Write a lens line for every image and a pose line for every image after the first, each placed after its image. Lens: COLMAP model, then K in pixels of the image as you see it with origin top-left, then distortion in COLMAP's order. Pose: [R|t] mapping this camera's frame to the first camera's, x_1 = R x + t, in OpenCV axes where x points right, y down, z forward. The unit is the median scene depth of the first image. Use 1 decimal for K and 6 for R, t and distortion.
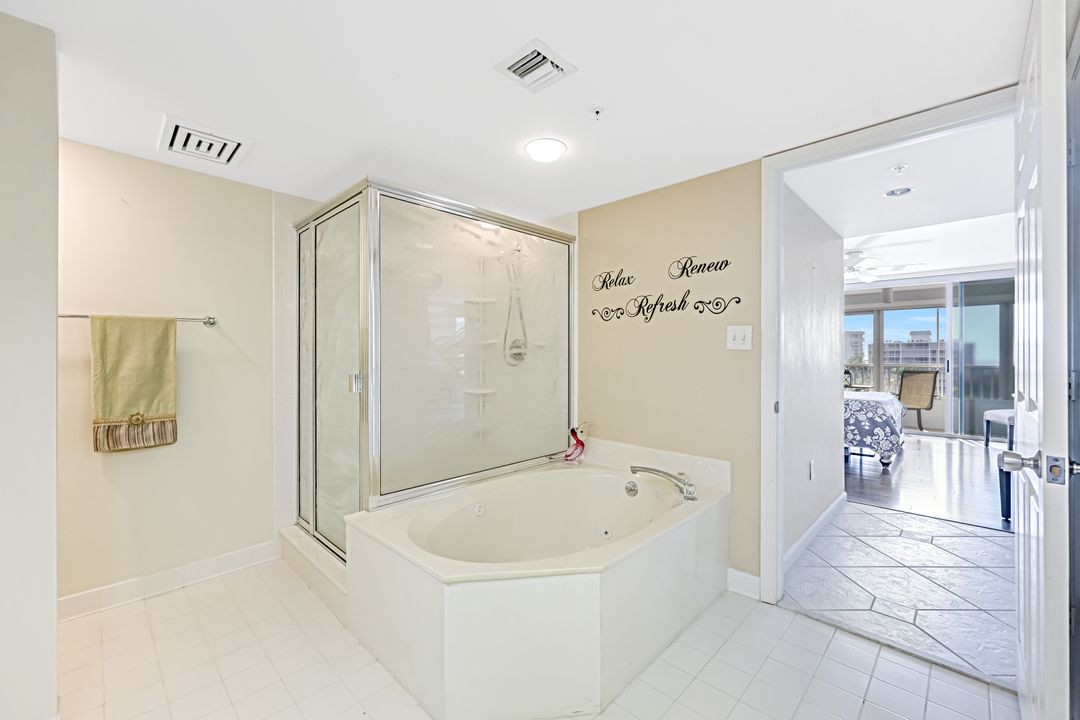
lens RADIAL K [[452.9, 0, 532.1], [0, 452.9, 351.6], [0, 0, 1]] dist [-0.000290, 0.000251]
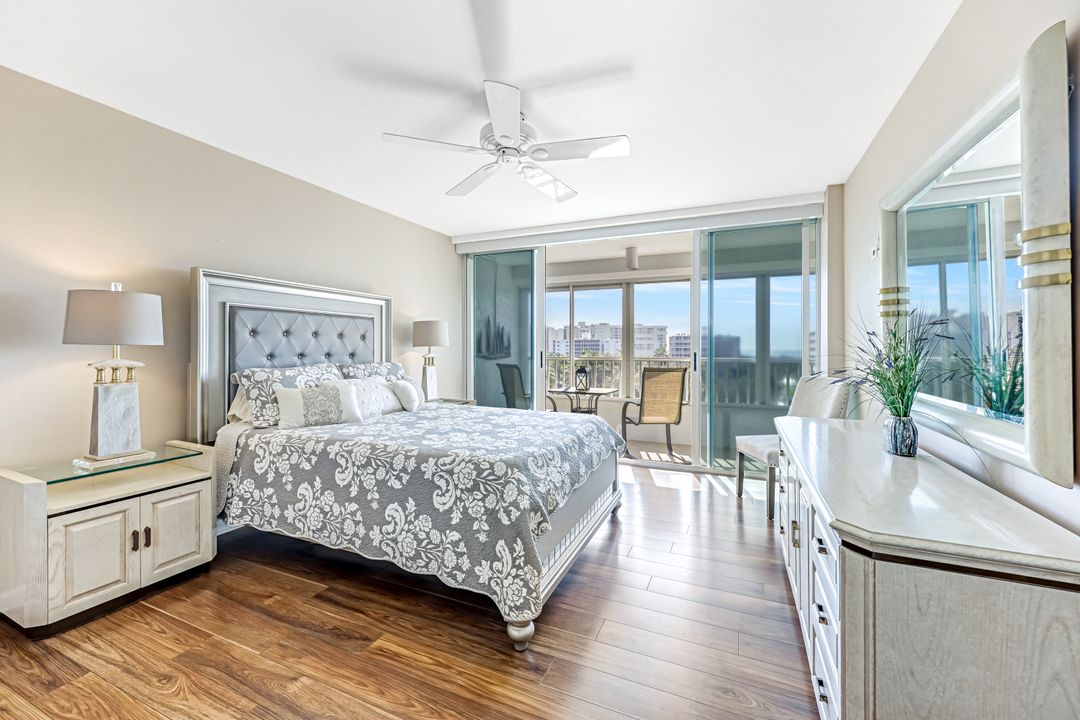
lens RADIAL K [[453.6, 0, 541.9], [0, 453.6, 342.2], [0, 0, 1]] dist [-0.001059, -0.000138]
pose [[0.935622, 0.001762, 0.353000, 0.495278], [-0.001328, 0.999998, -0.001471, 0.006086], [-0.353001, 0.000908, 0.935622, 0.481002]]
